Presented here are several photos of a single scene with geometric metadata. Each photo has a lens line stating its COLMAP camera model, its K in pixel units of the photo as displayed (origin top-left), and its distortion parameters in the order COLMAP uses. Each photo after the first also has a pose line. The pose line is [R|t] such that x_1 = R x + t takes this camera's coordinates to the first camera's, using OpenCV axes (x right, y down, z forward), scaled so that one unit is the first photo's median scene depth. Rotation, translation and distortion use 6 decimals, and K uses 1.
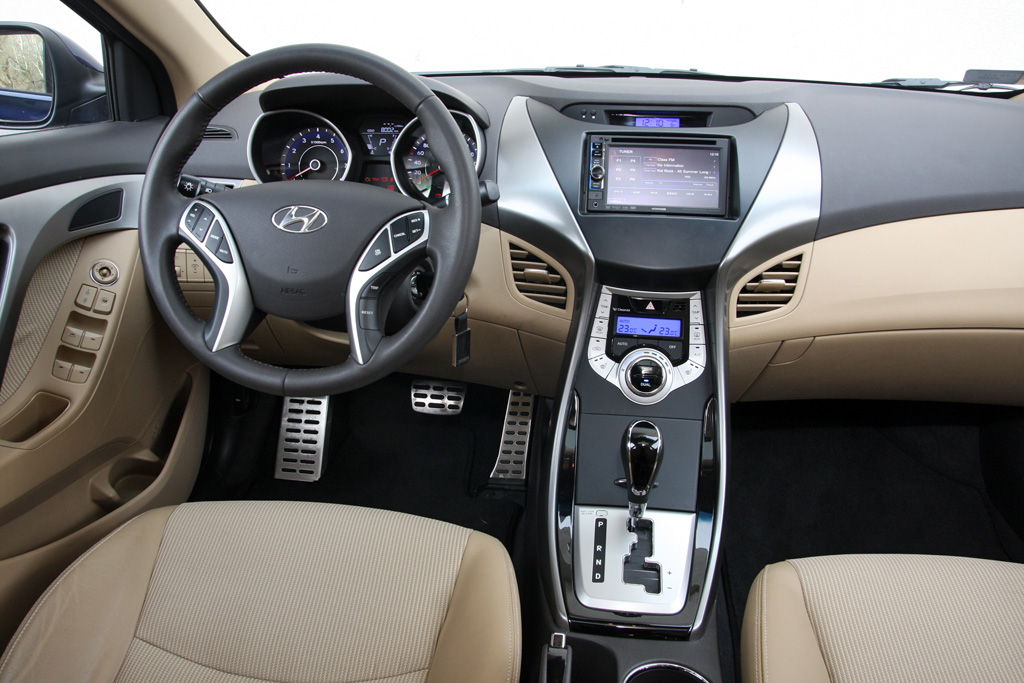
lens RADIAL K [[798.1, 0, 497.8], [0, 798.1, 339.0], [0, 0, 1]] dist [-0.142592, 0.075445]
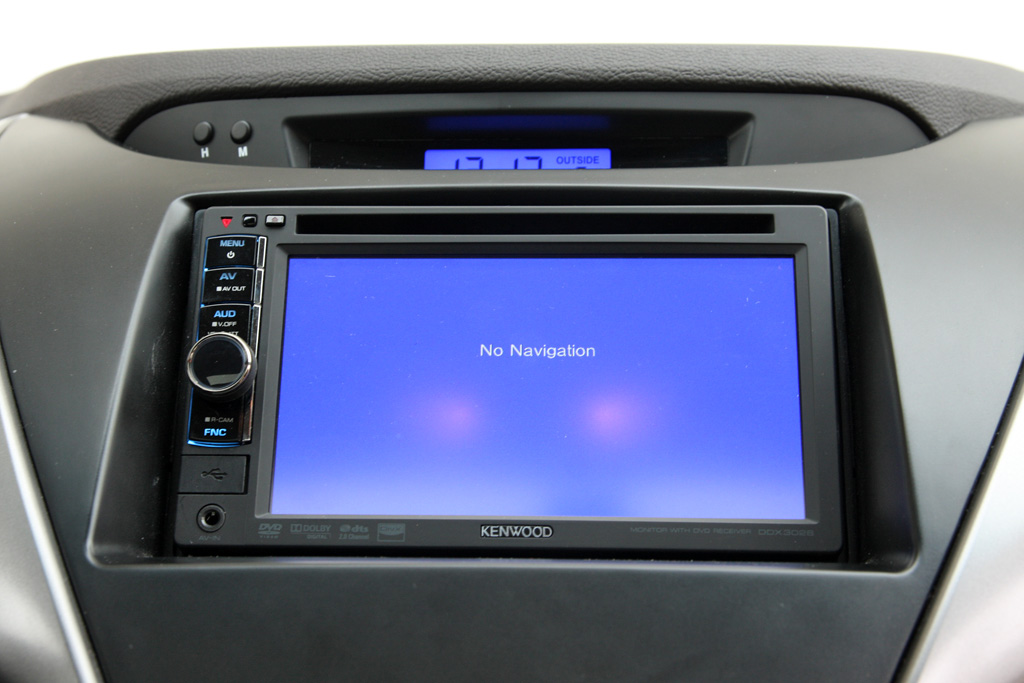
lens RADIAL K [[1565.7, 0, 485.4], [0, 1565.7, 351.6], [0, 0, 1]] dist [-0.034625, 0.000000]
pose [[0.998155, -0.005355, 0.060485, 0.171585], [0.024362, 0.947736, -0.318126, -0.079998], [-0.055620, 0.319012, 0.946117, 0.602501]]
